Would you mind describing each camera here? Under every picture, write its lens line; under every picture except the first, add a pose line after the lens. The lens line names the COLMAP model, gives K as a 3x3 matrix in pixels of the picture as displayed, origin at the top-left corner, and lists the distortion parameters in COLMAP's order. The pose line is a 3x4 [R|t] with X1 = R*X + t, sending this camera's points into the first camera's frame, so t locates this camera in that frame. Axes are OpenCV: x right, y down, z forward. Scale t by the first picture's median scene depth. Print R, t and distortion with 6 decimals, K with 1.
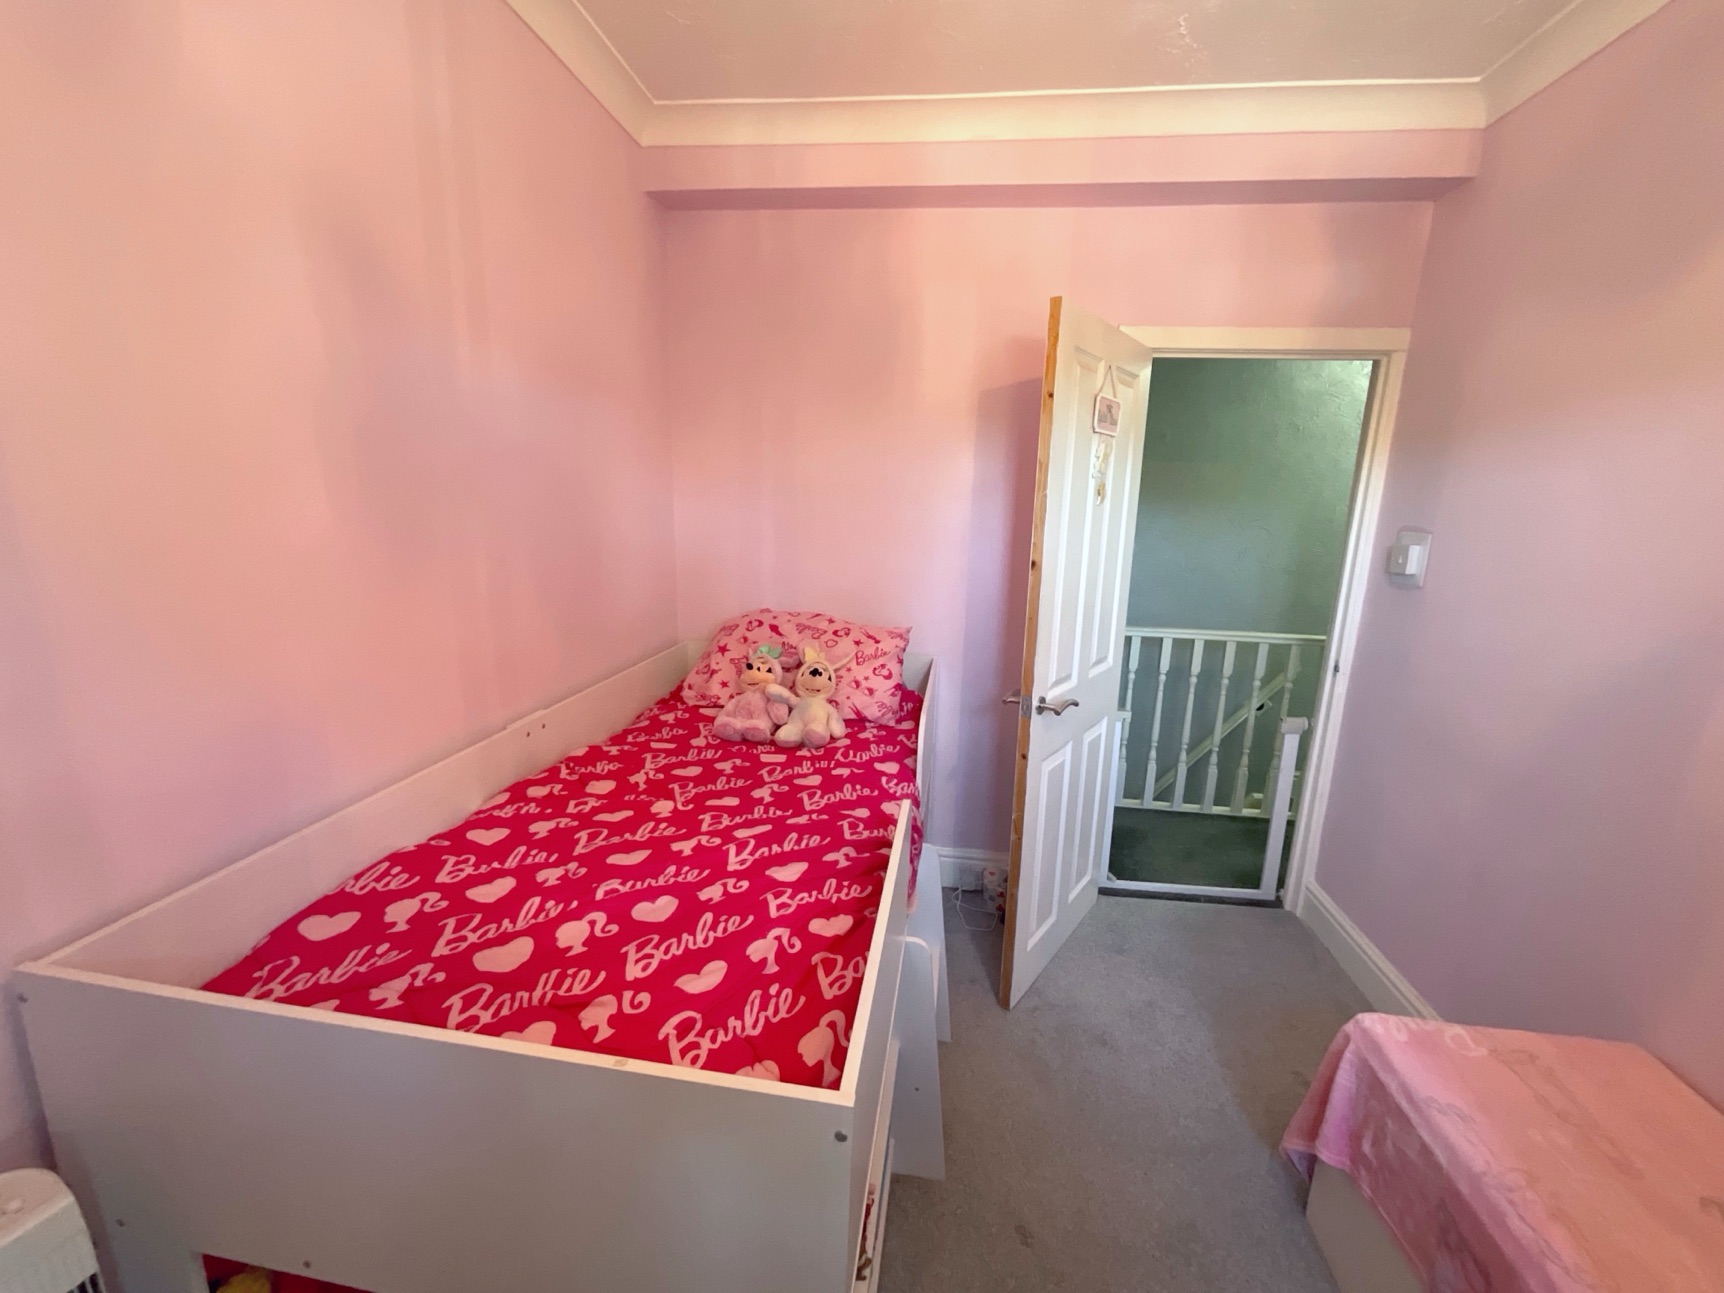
lens RADIAL K [[710.0, 0, 861.4], [0, 710.0, 646.1], [0, 0, 1]] dist [0.001094, 0.000120]
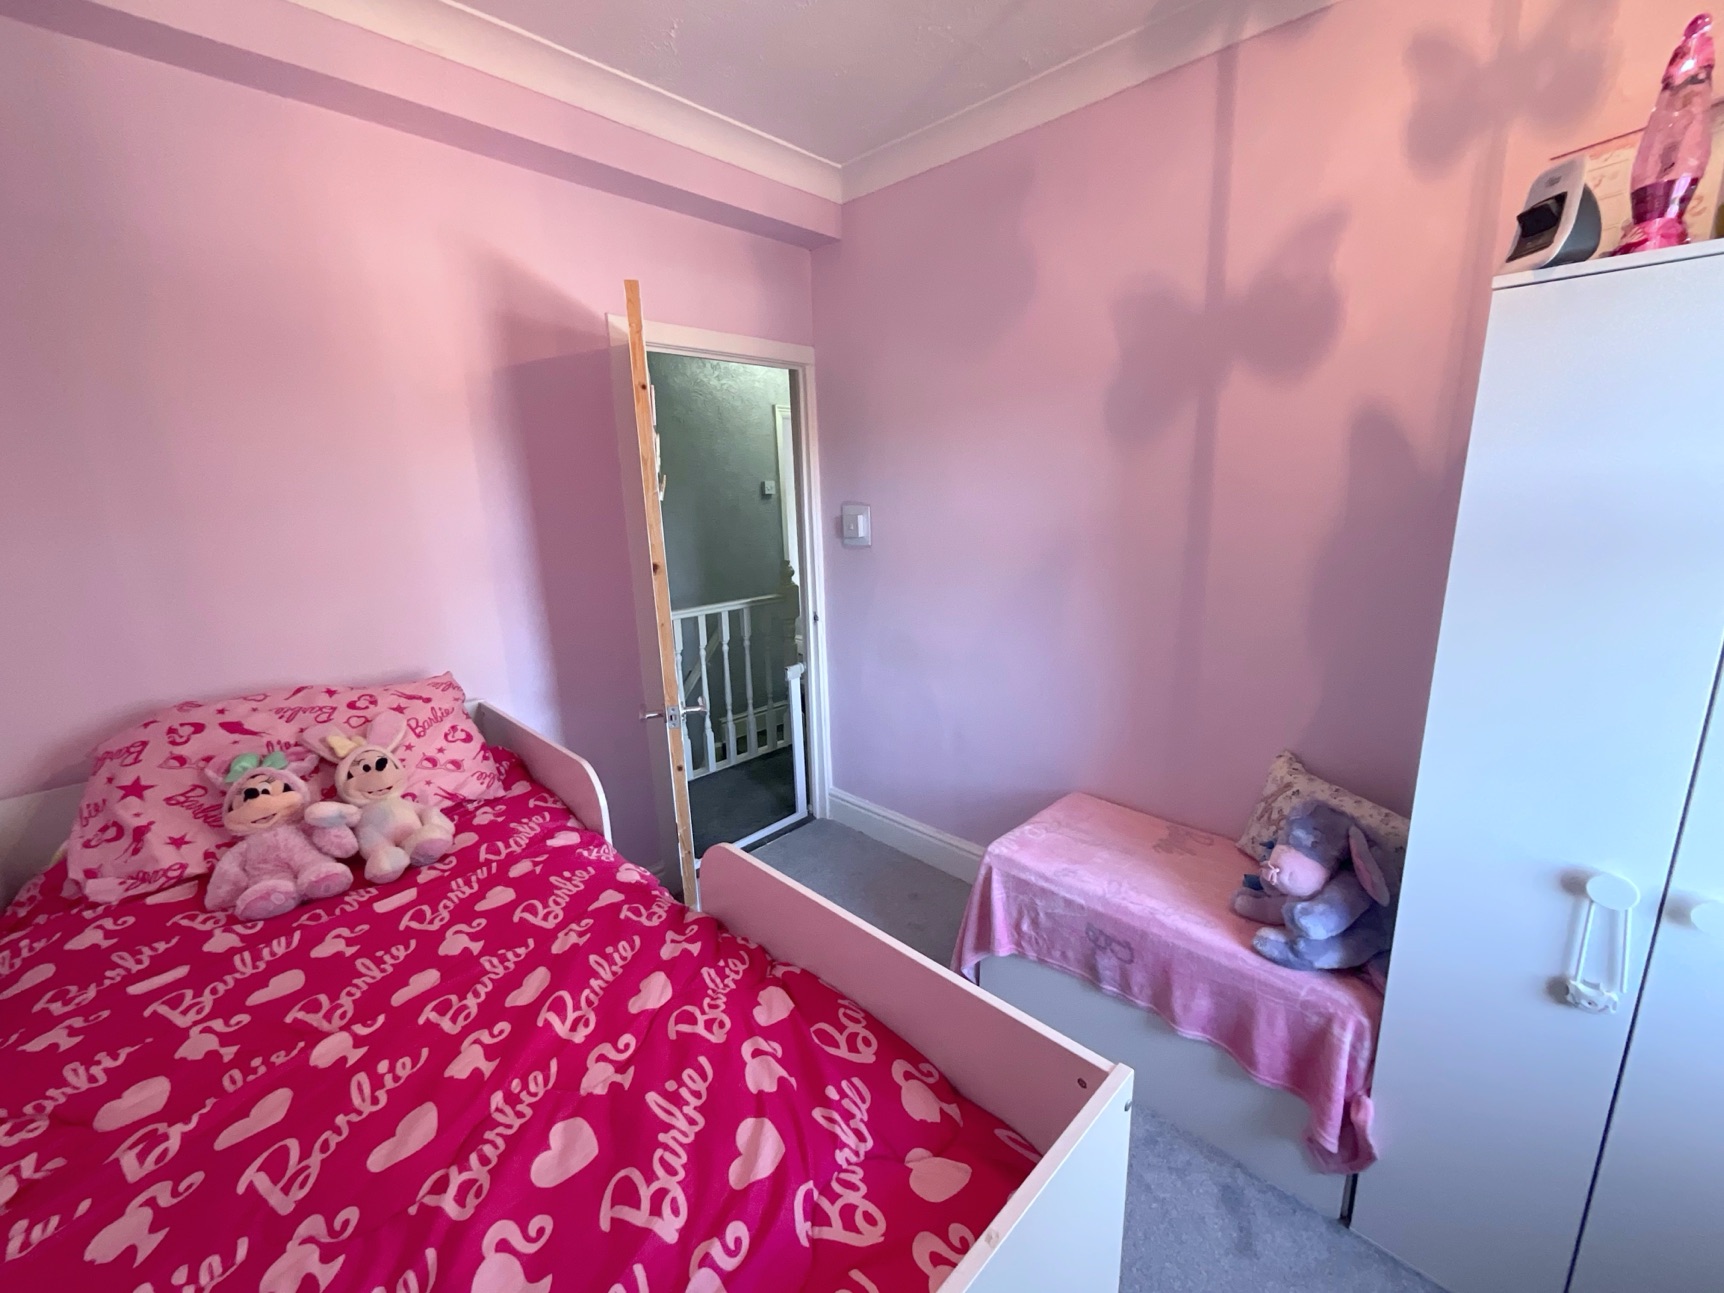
lens RADIAL K [[710.0, 0, 861.4], [0, 710.0, 646.1], [0, 0, 1]] dist [0.001094, 0.000120]
pose [[0.596642, -0.223000, 0.770901, -0.321347], [0.211221, 0.970383, 0.117229, -0.063242], [-0.774211, 0.092887, 0.626074, 0.200633]]
